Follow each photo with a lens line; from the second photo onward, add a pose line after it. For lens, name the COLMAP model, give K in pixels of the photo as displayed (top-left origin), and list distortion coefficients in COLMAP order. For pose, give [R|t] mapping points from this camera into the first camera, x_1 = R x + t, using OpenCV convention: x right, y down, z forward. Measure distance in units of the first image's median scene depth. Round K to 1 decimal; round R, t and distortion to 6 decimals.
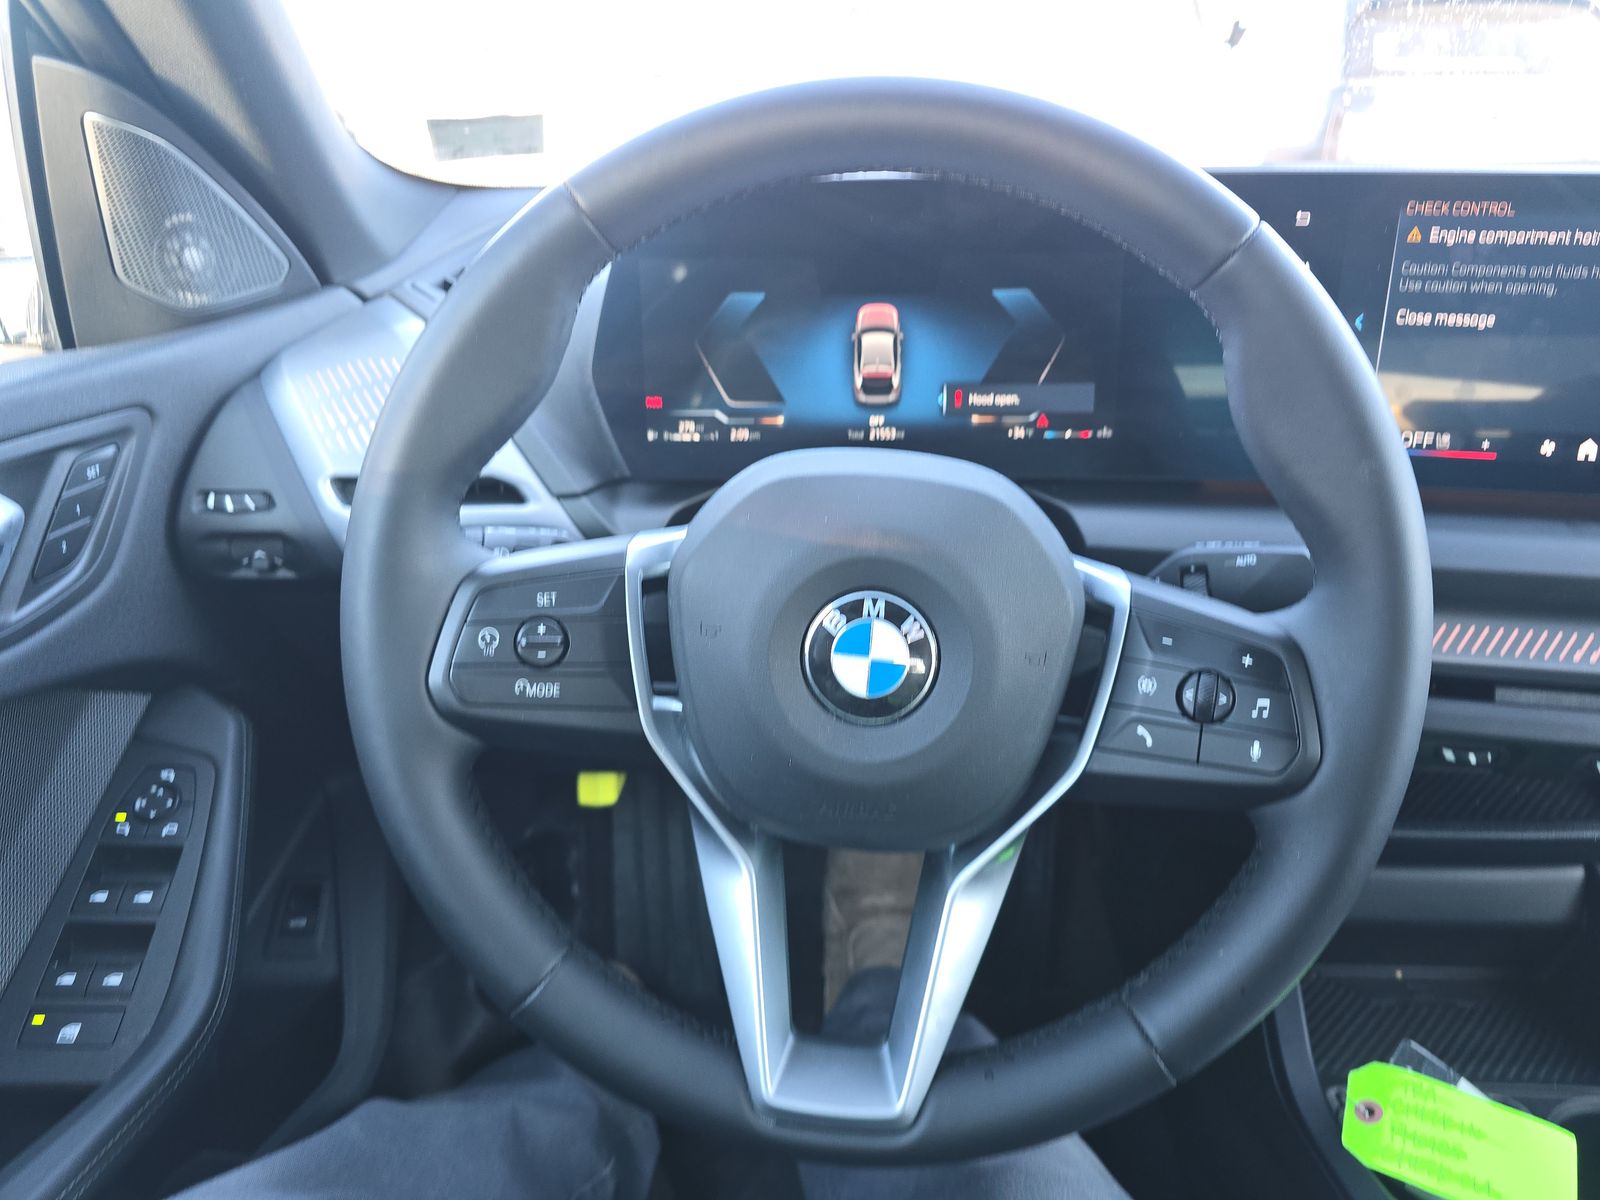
lens RADIAL K [[1048.3, 0, 800.0], [0, 1048.3, 600.0], [0, 0, 1]] dist [-0.000587, -0.001108]
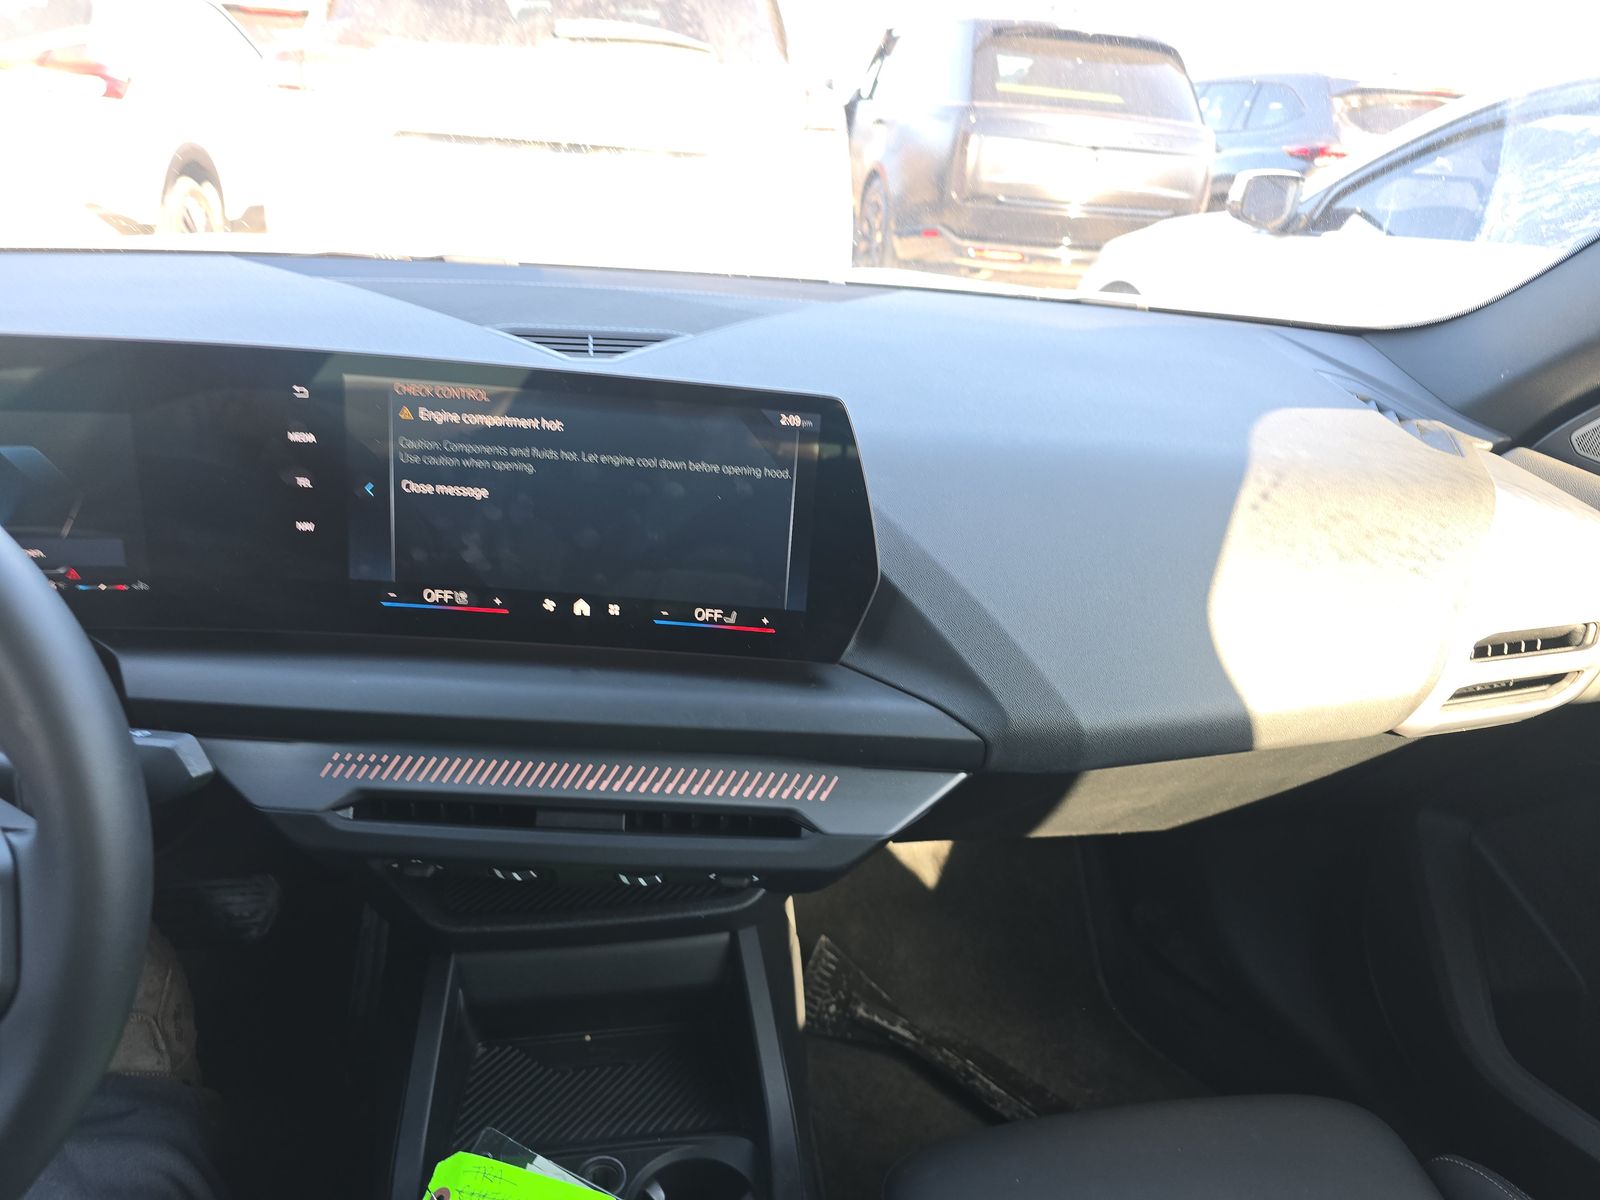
lens RADIAL K [[1048.3, 0, 800.0], [0, 1048.3, 600.0], [0, 0, 1]] dist [-0.000587, -0.001108]
pose [[0.962974, -0.017796, 0.269005, 0.680342], [0.010179, 0.999508, 0.029682, -0.183547], [-0.269401, -0.025845, 0.962681, -0.151258]]
